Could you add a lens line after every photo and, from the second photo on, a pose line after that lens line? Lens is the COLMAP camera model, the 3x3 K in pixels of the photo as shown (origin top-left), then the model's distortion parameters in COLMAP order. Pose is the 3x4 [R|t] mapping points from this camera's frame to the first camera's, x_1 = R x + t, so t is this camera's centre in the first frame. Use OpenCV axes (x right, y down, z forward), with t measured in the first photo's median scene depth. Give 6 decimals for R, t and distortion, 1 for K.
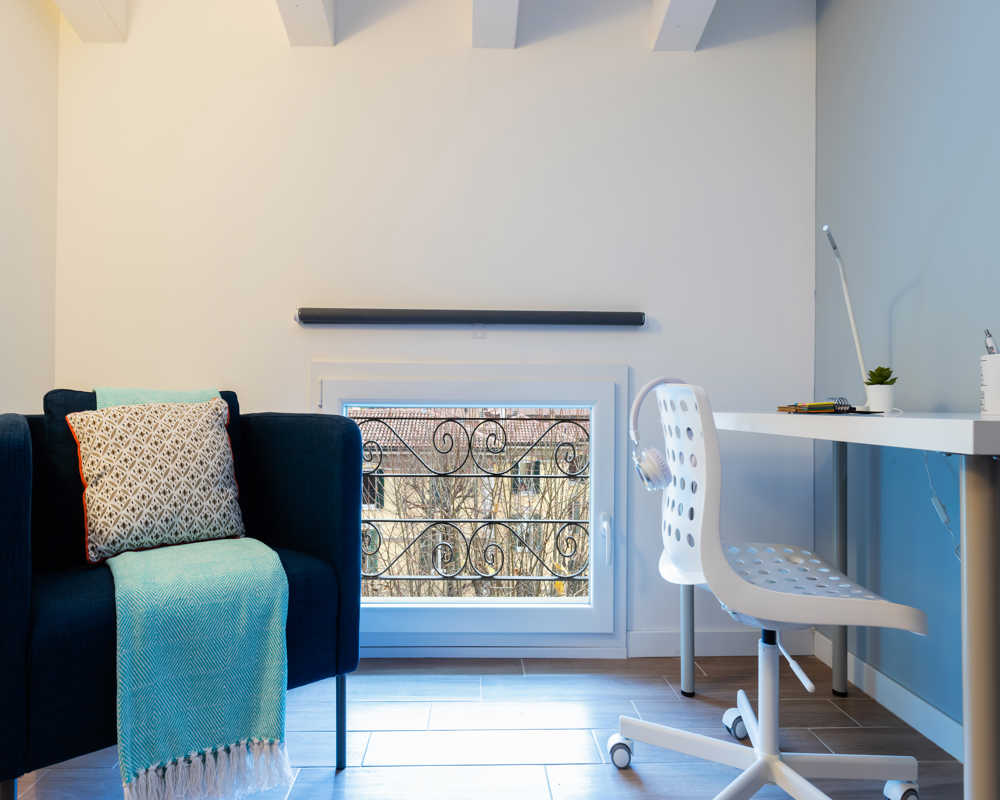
lens RADIAL K [[572.9, 0, 490.3], [0, 572.9, 407.5], [0, 0, 1]] dist [0.004947, -0.004970]
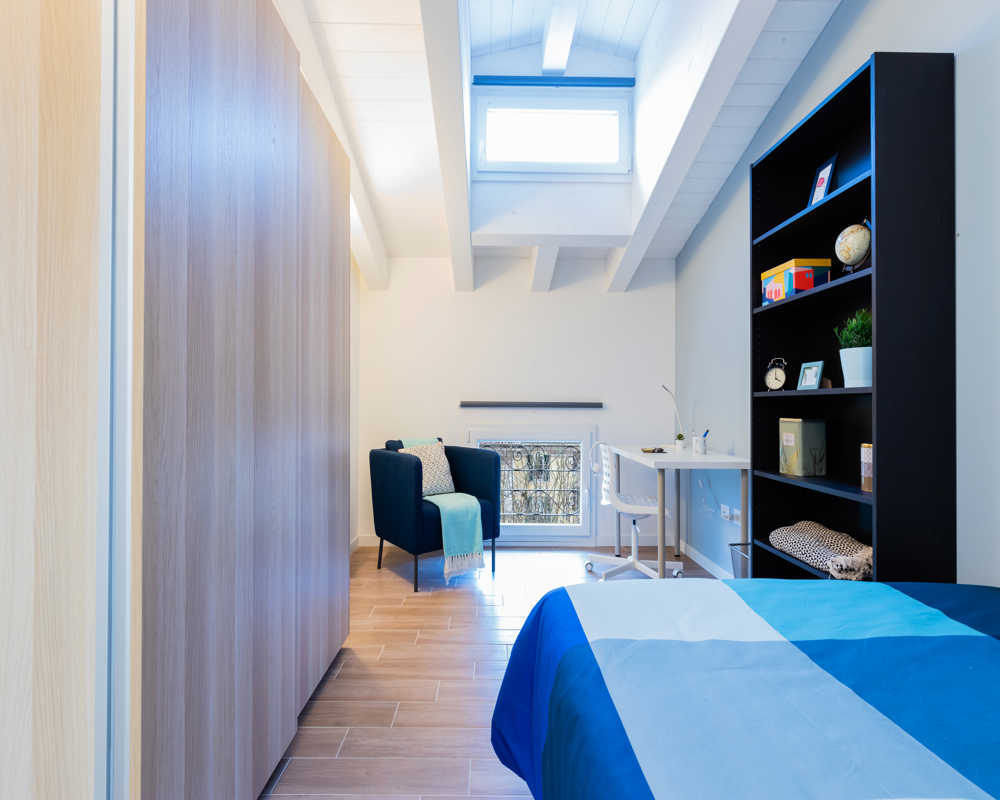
lens RADIAL K [[497.1, 0, 501.6], [0, 497.1, 404.6], [0, 0, 1]] dist [-0.001291, 0.000021]
pose [[0.999998, 0.001963, -0.000784, -0.205754], [-0.001965, 0.999996, -0.002161, -0.202571], [0.000780, 0.002163, 0.999997, -1.442774]]
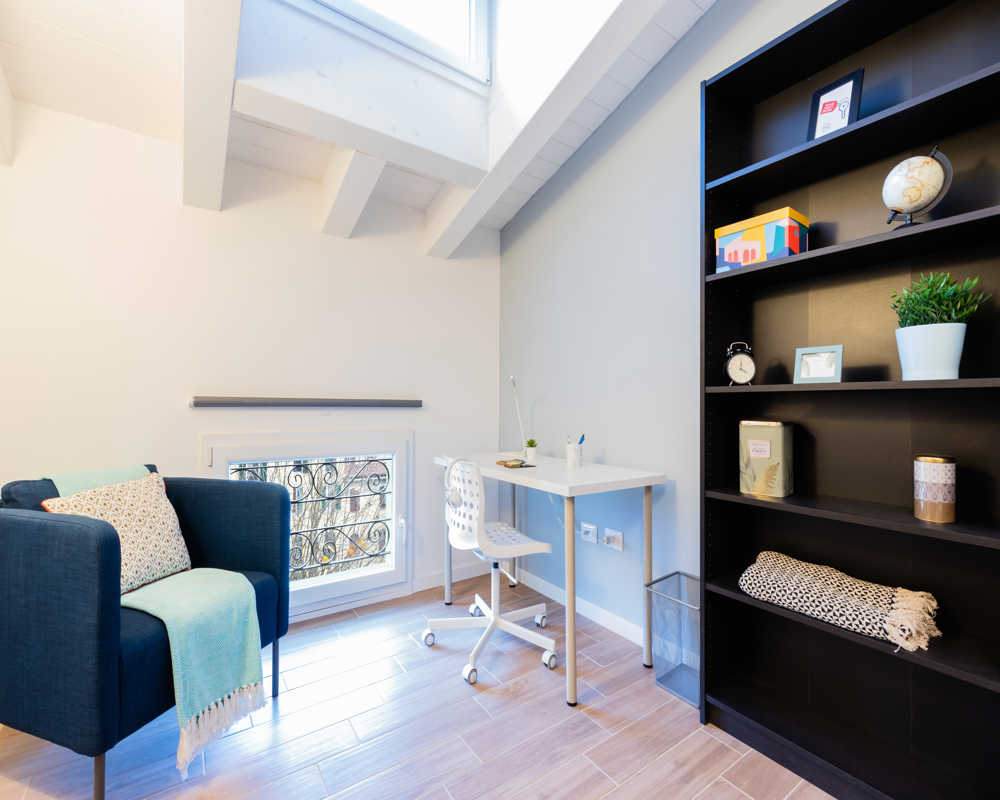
lens RADIAL K [[450.9, 0, 498.4], [0, 450.9, 402.2], [0, 0, 1]] dist [0.007810, -0.002242]
pose [[0.832488, 0.003557, 0.554032, -0.425341], [-0.001724, 0.999991, -0.003828, -0.205392], [-0.554041, 0.002232, 0.832486, -0.426125]]
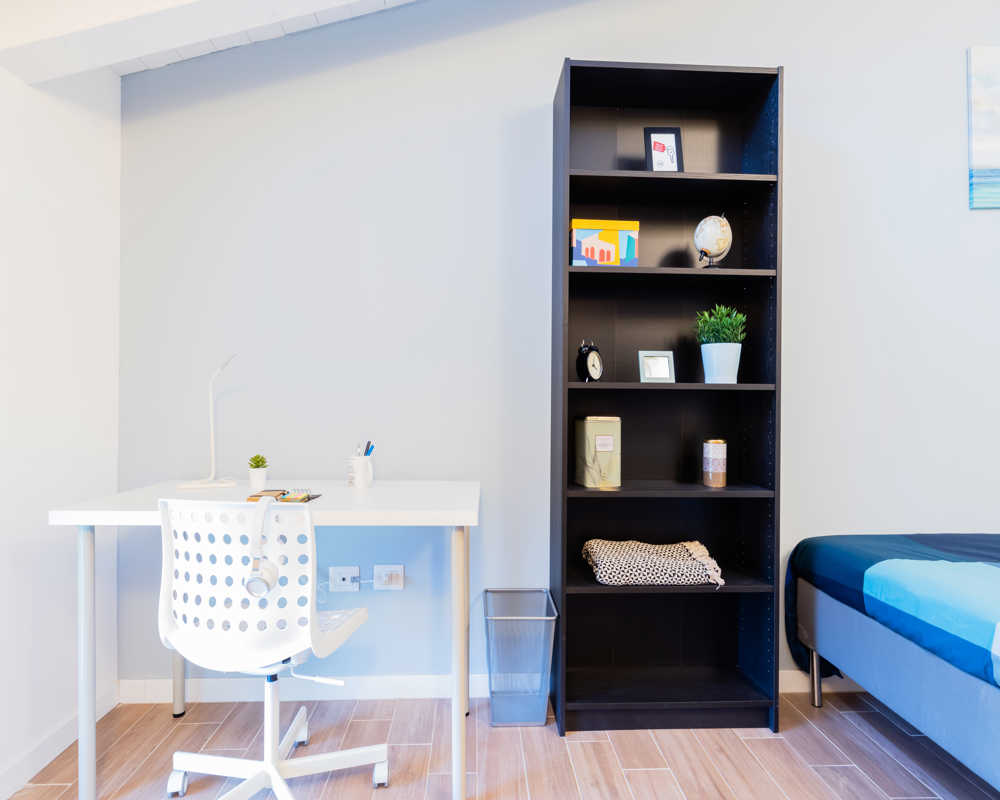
lens RADIAL K [[541.8, 0, 496.3], [0, 541.8, 400.2], [0, 0, 1]] dist [0.005951, 0.000199]
pose [[-0.015193, -0.001891, 0.999883, -0.659417], [-0.006780, 0.999975, 0.001788, -0.206894], [-0.999862, -0.006752, -0.015206, 0.424805]]
